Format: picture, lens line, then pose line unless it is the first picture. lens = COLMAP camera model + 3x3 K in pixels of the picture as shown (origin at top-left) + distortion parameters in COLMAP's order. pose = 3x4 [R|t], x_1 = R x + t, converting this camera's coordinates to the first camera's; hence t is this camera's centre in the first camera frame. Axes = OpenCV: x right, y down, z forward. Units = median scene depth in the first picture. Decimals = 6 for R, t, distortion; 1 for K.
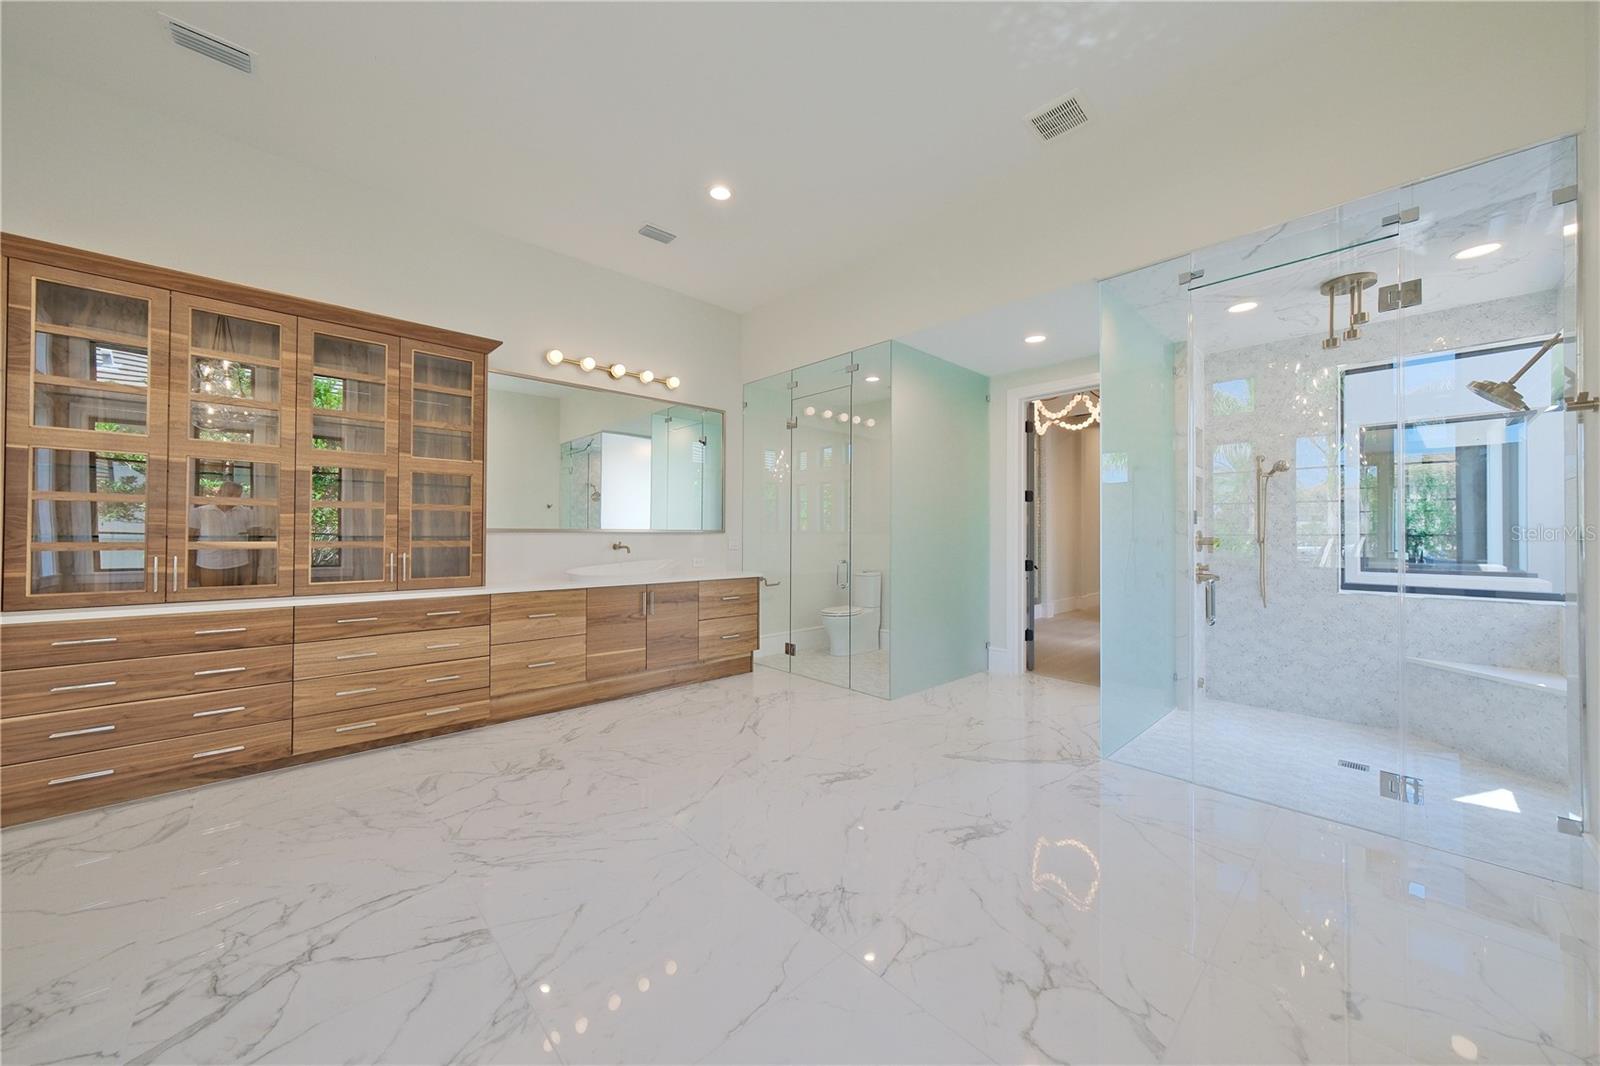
lens RADIAL K [[570.5, 0, 797.9], [0, 570.5, 530.3], [0, 0, 1]] dist [0.000506, 0.000049]
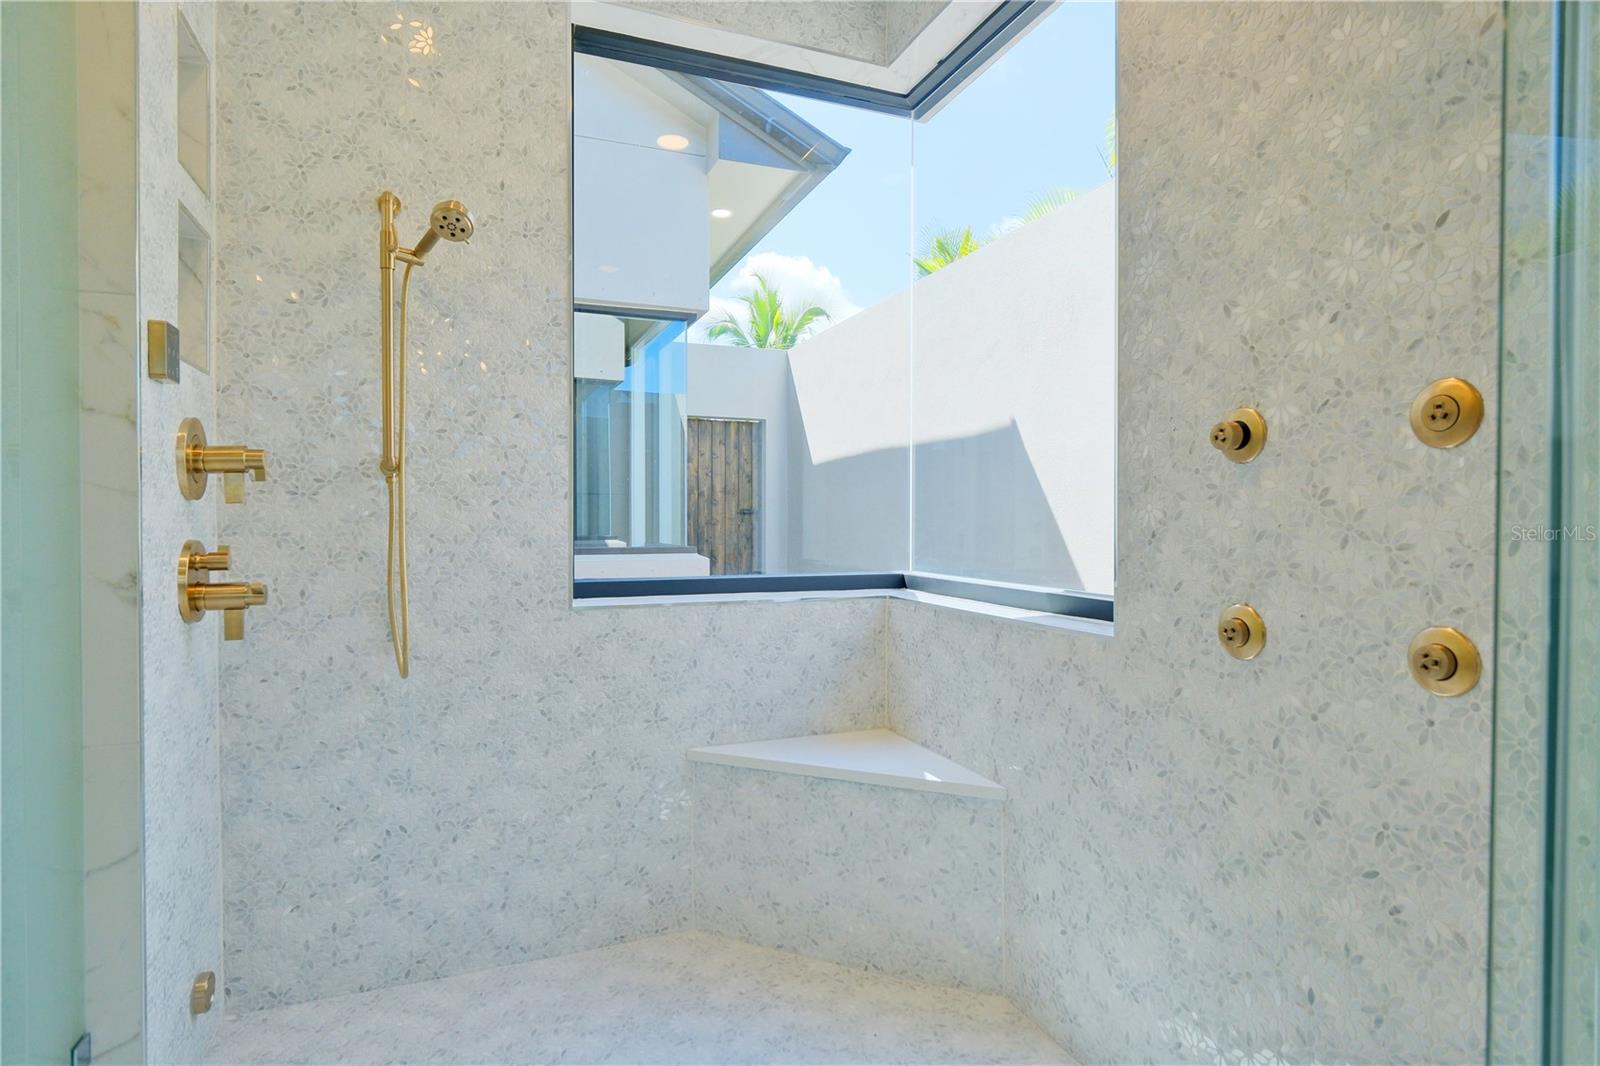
lens RADIAL K [[848.8, 0, 800.9], [0, 848.8, 526.0], [0, 0, 1]] dist [0.000309, -0.000961]
pose [[0.370886, -0.013105, 0.928586, 0.462006], [-0.007384, 0.999827, 0.017059, 0.042323], [-0.928649, -0.013184, 0.370726, 0.618861]]
